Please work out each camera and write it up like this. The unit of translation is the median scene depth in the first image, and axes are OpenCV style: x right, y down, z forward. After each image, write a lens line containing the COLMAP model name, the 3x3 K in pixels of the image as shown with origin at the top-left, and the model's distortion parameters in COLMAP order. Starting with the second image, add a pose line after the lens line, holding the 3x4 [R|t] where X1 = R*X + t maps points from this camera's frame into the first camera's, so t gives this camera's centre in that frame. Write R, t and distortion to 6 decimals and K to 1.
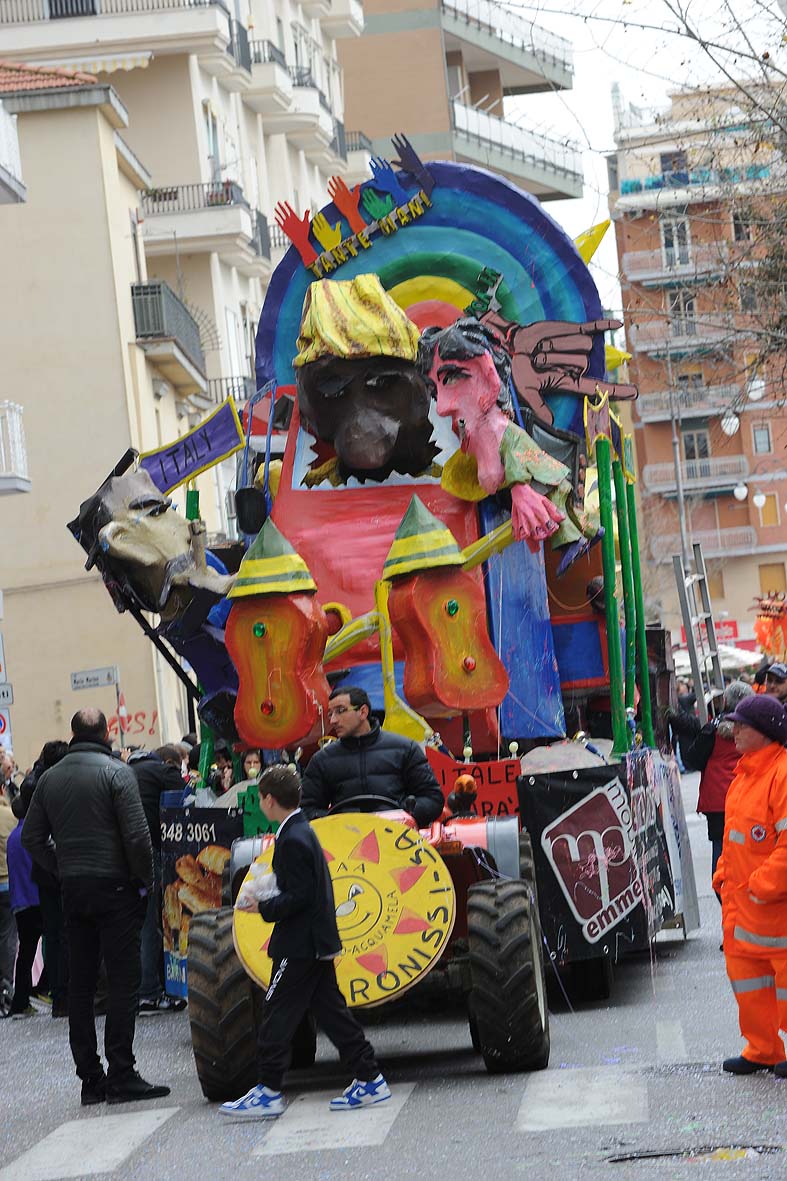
lens RADIAL K [[5248.0, 0, 393.7], [0, 5248.0, 590.7], [0, 0, 1]] dist [0.209604, 0.000000]
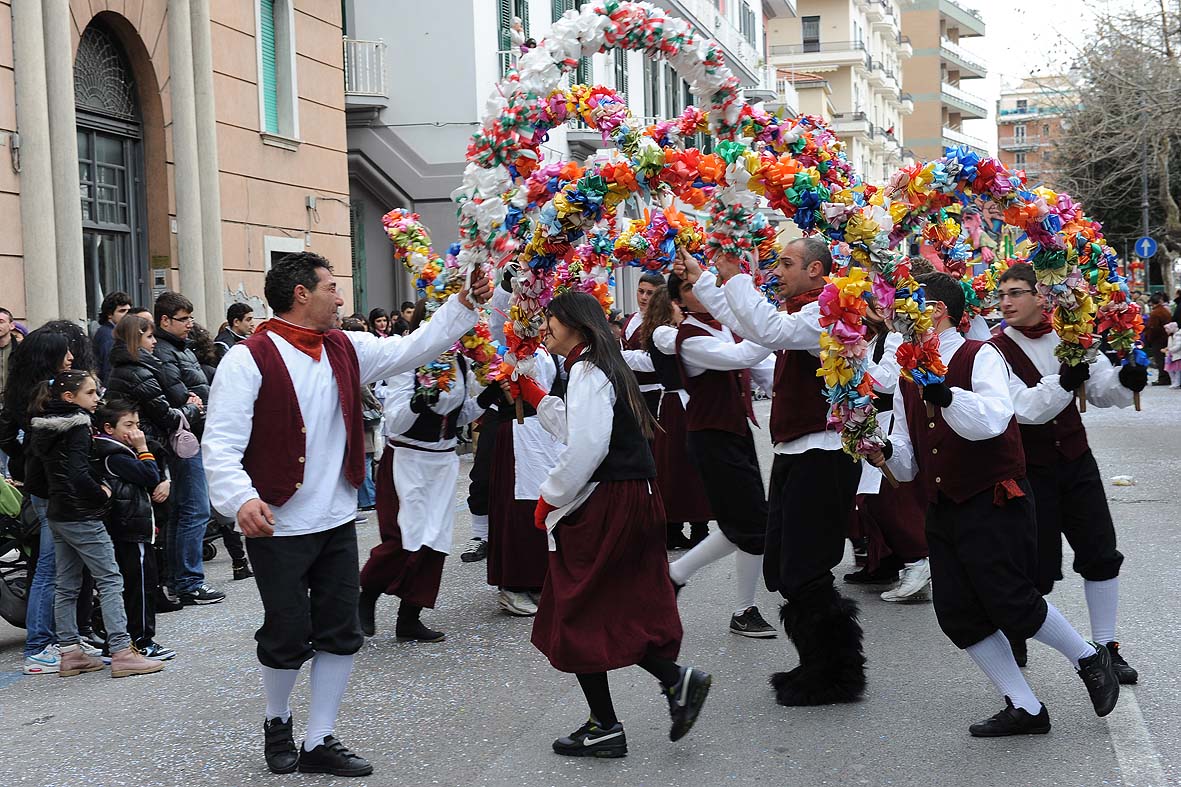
lens RADIAL K [[2109.4, 0, 590.5], [0, 2109.4, 393.1], [0, 0, 1]] dist [-0.052742, 0.000000]
pose [[0.988045, 0.072904, -0.135836, -0.010180], [-0.063332, 0.995282, 0.073504, -0.002165], [0.140554, -0.064022, 0.988001, -0.124246]]
